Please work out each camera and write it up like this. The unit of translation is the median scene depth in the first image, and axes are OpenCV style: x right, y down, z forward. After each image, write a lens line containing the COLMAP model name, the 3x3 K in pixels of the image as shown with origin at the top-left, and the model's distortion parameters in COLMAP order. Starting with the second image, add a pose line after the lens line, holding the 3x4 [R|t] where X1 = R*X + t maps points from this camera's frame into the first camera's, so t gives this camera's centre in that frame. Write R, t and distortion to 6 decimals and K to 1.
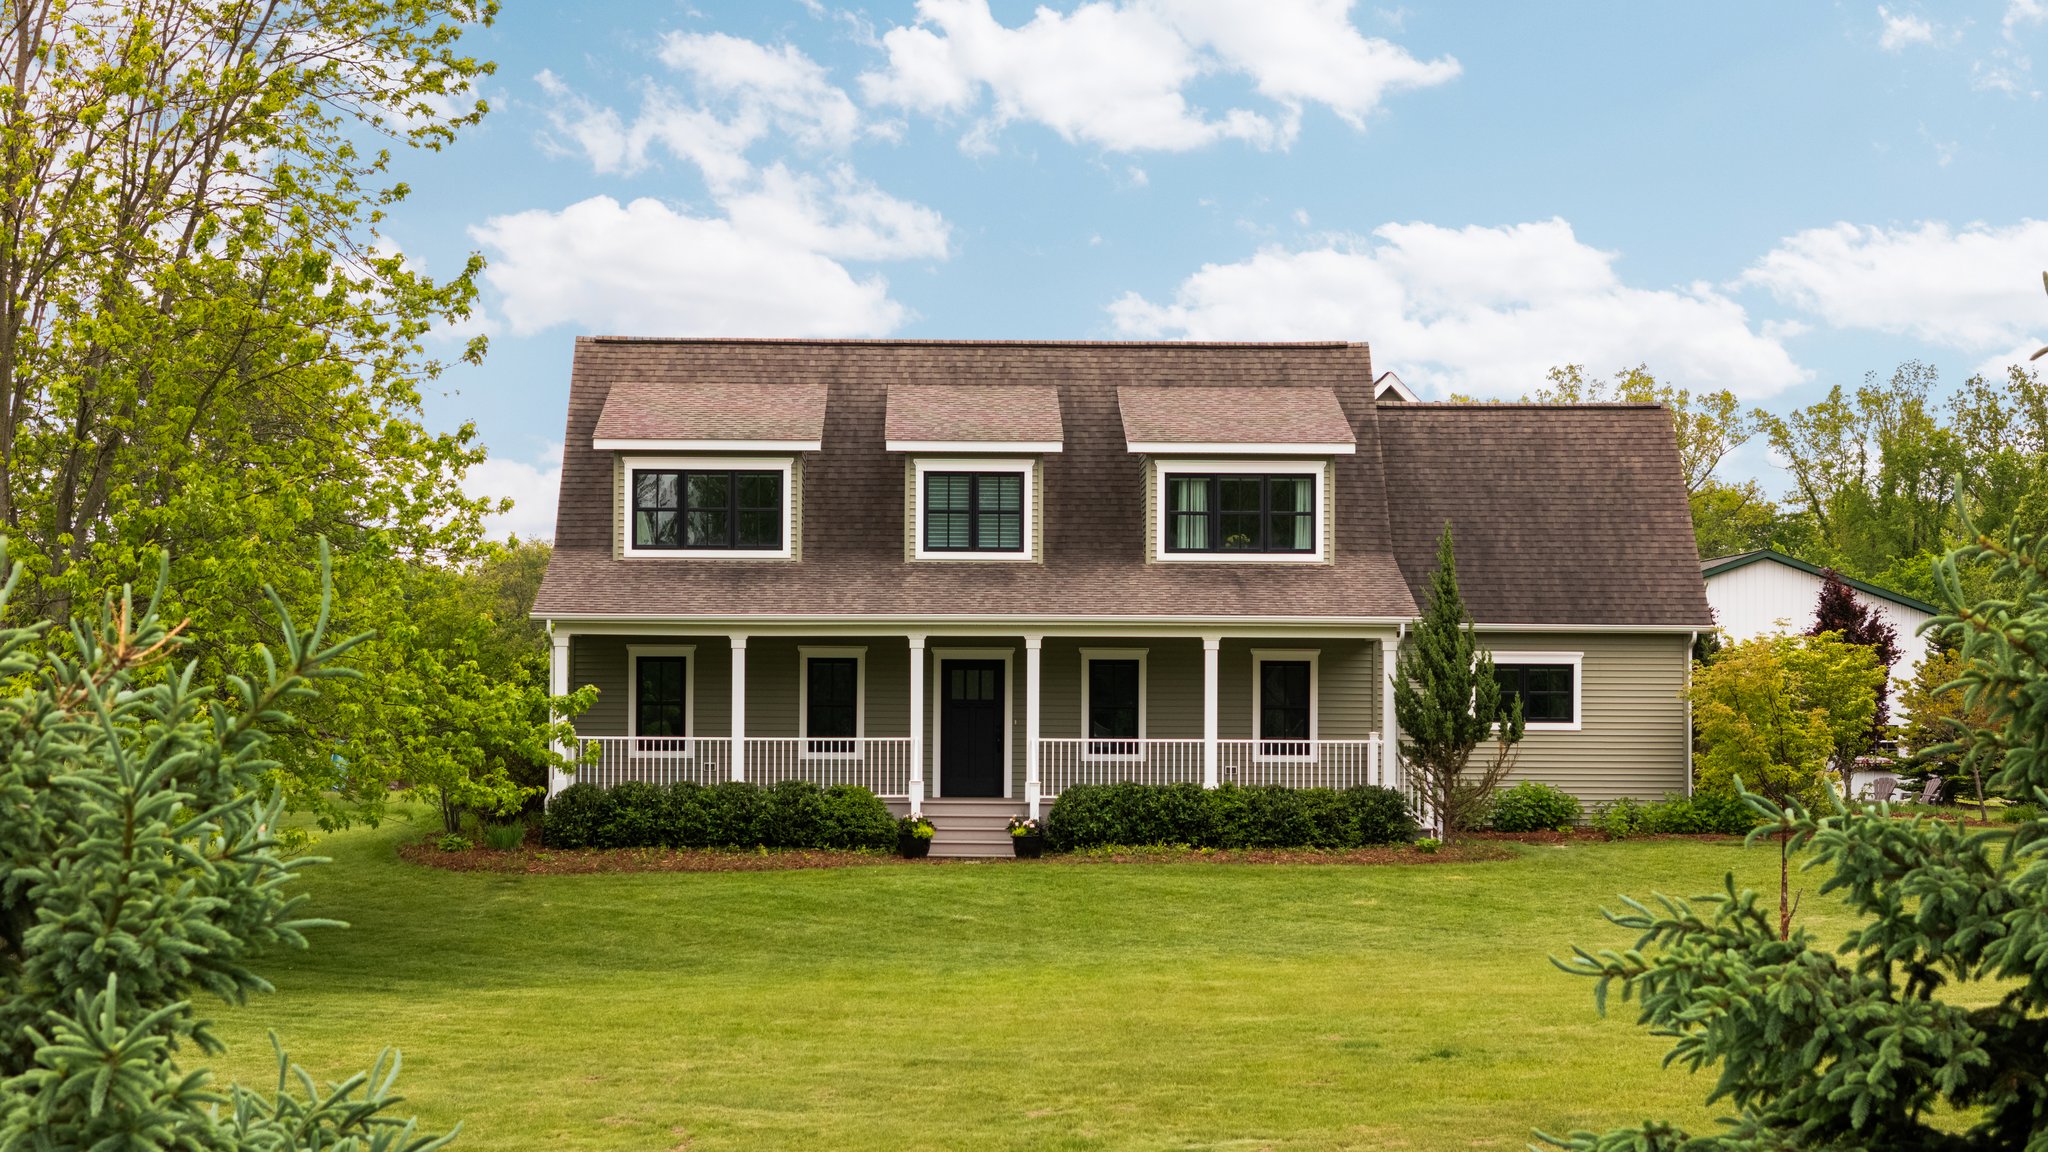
lens RADIAL K [[4062.6, 0, 1024.0], [0, 4062.6, 576.0], [0, 0, 1]] dist [-0.085887, 0.190198]
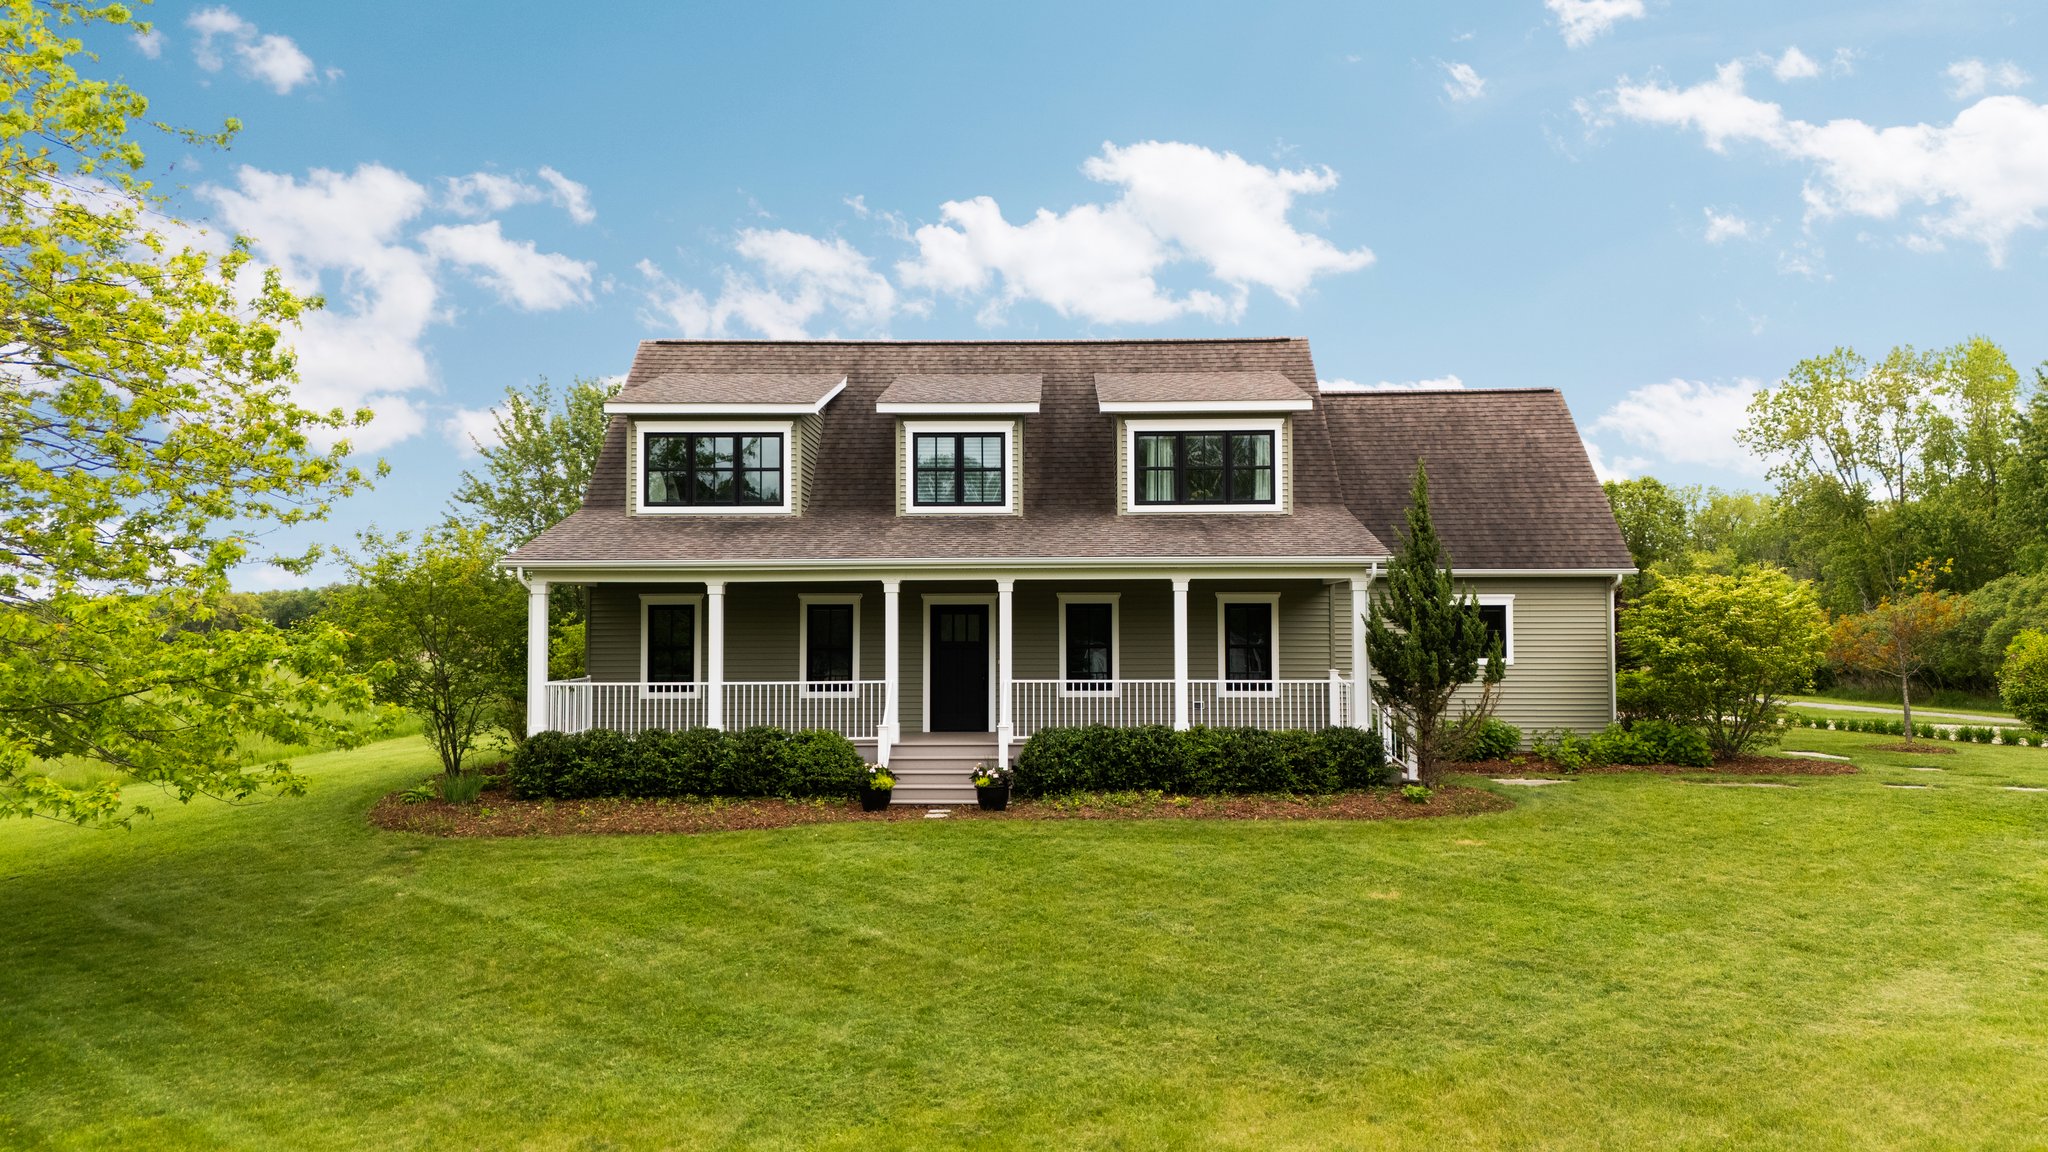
lens RADIAL K [[1497.9, 0, 1024.0], [0, 1497.9, 576.0], [0, 0, 1]] dist [0.073649, -0.065111]
pose [[0.998877, -0.010384, -0.046223, 0.024204], [0.010021, 0.999917, -0.008090, 0.016827], [0.046303, 0.007618, 0.998898, 0.620160]]
